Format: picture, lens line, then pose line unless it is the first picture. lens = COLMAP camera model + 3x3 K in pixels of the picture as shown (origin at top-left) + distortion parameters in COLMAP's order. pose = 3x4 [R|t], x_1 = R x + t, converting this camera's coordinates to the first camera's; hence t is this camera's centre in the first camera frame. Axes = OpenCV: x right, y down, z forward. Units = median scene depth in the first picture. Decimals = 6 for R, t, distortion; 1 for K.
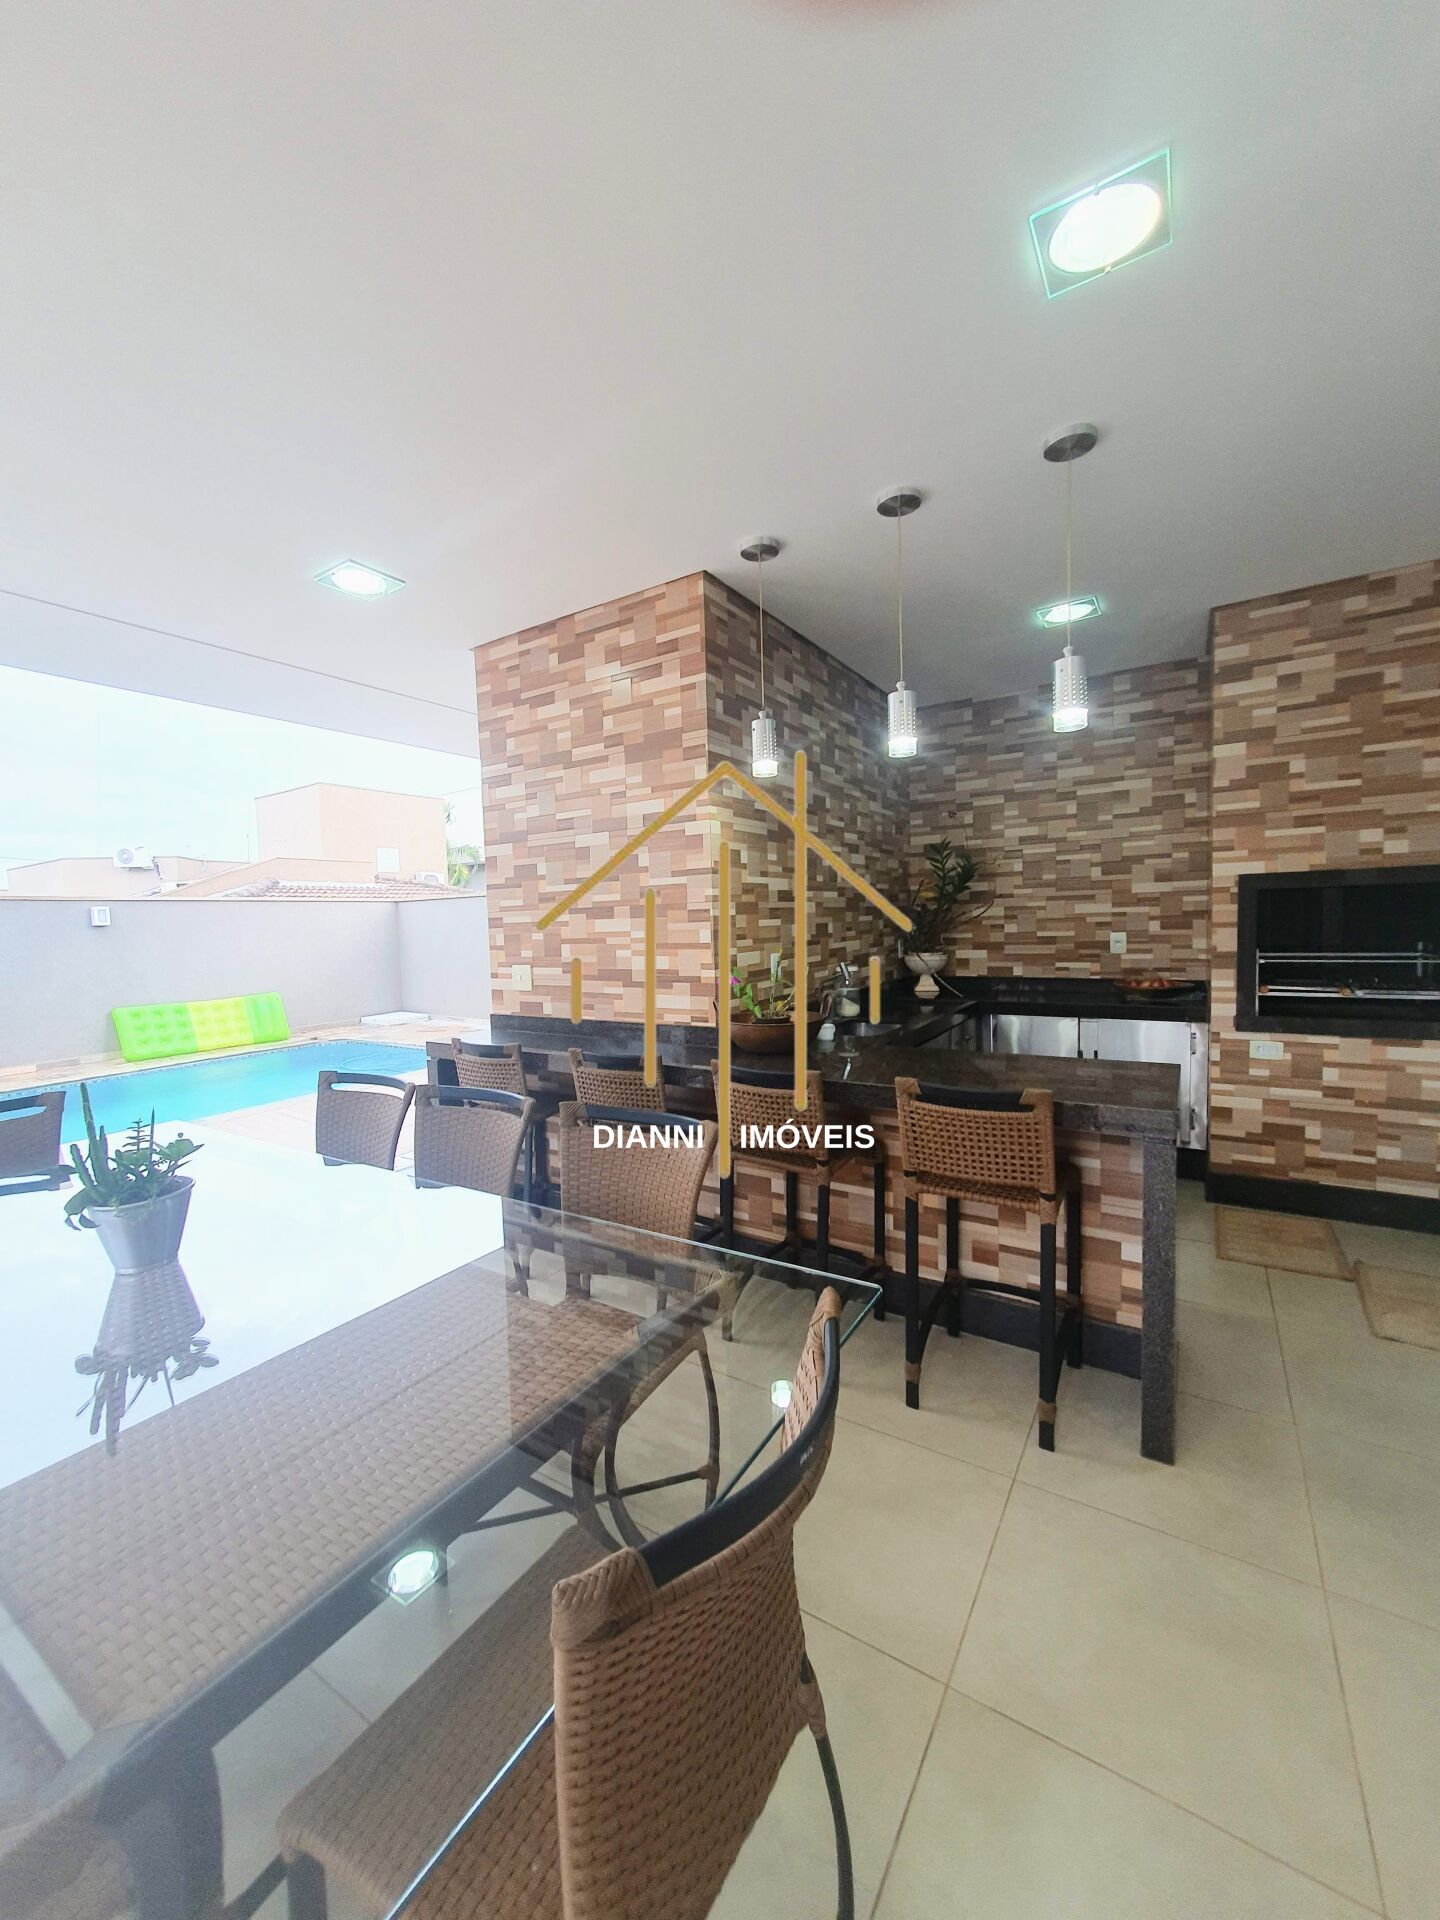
lens RADIAL K [[760.2, 0, 708.6], [0, 760.2, 973.3], [0, 0, 1]] dist [0.006511, -0.000892]
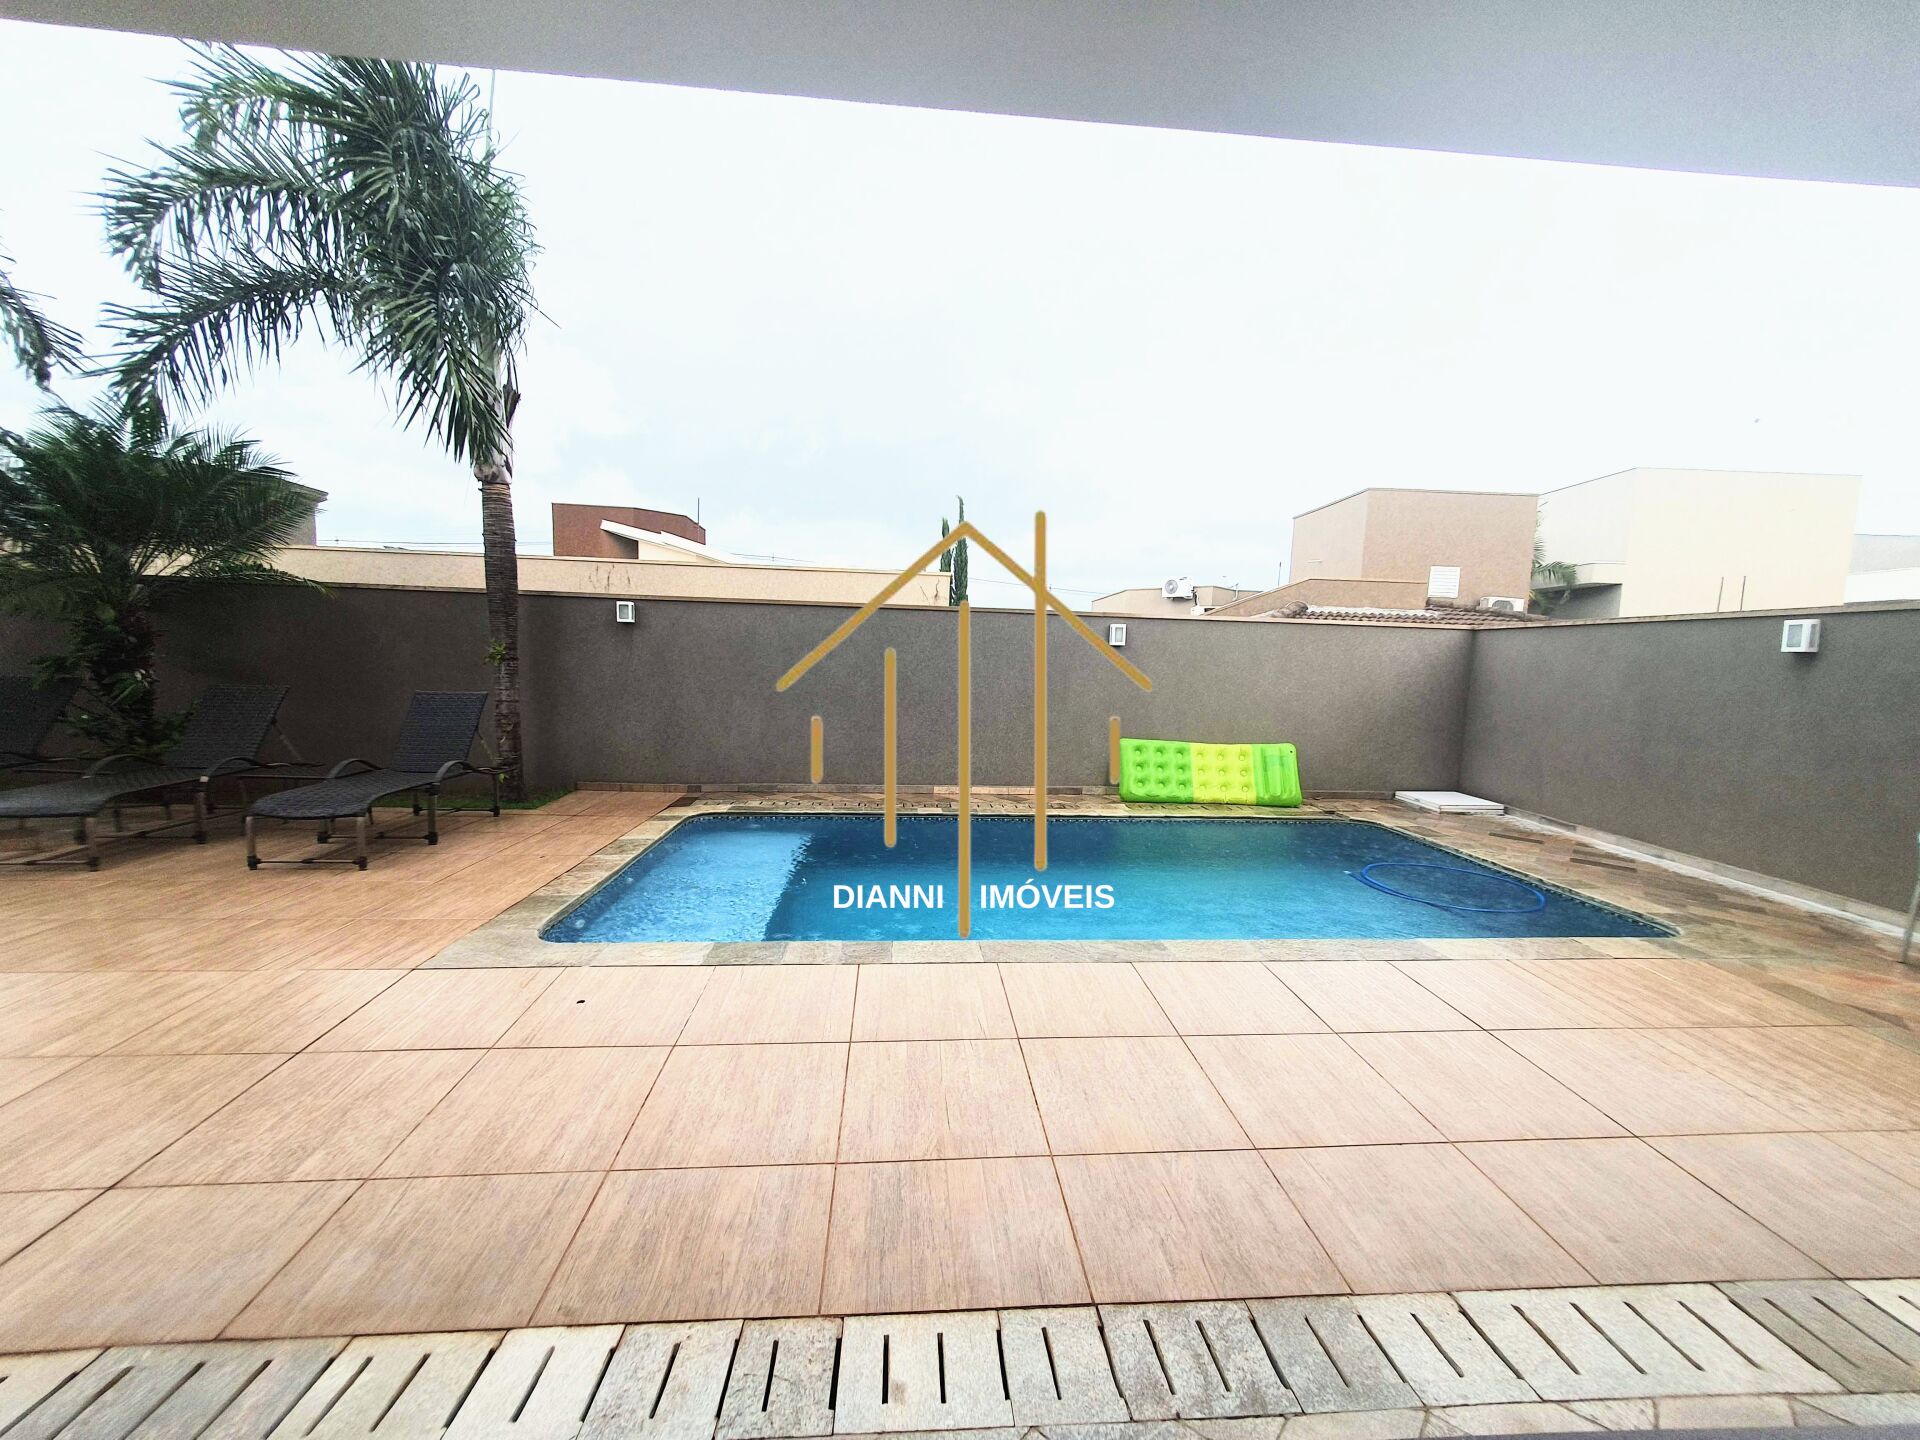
lens RADIAL K [[760.2, 0, 963.5], [0, 760.2, 725.8], [0, 0, 1]] dist [0.006511, -0.000892]
pose [[0.603057, 0.121394, -0.788407, -0.457474], [-0.105071, 0.991830, 0.072347, -0.036735], [0.790748, 0.039210, 0.610885, 0.756191]]
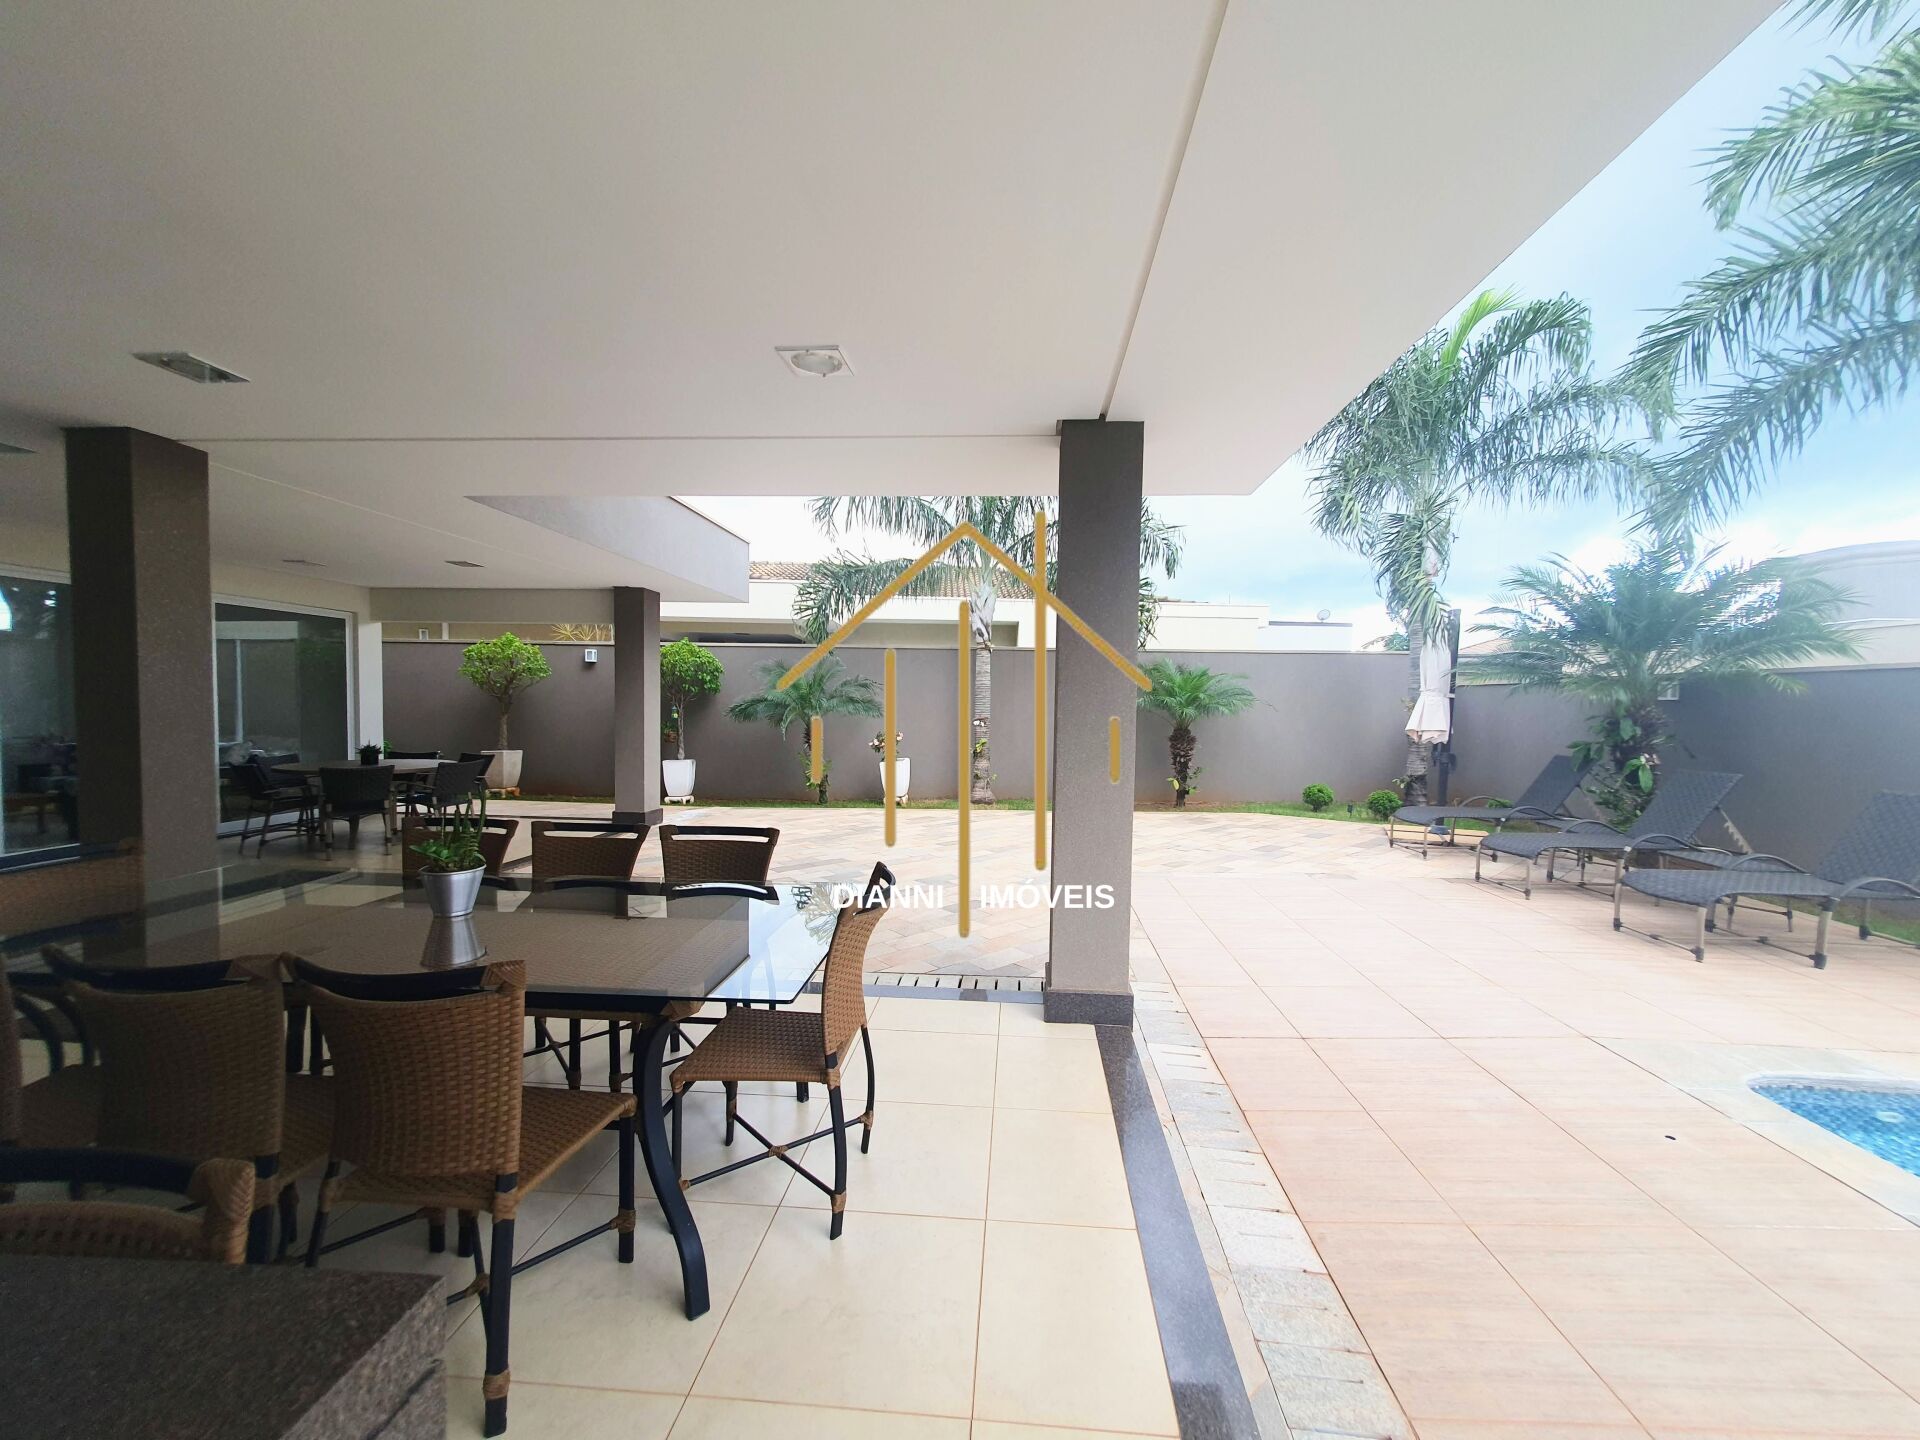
lens RADIAL K [[760.2, 0, 967.9], [0, 760.2, 735.6], [0, 0, 1]] dist [0.006511, -0.000892]
pose [[-0.873914, 0.040069, -0.484426, -0.397430], [-0.019972, 0.992795, 0.118149, -0.091051], [0.485670, 0.112927, -0.866817, 1.203568]]
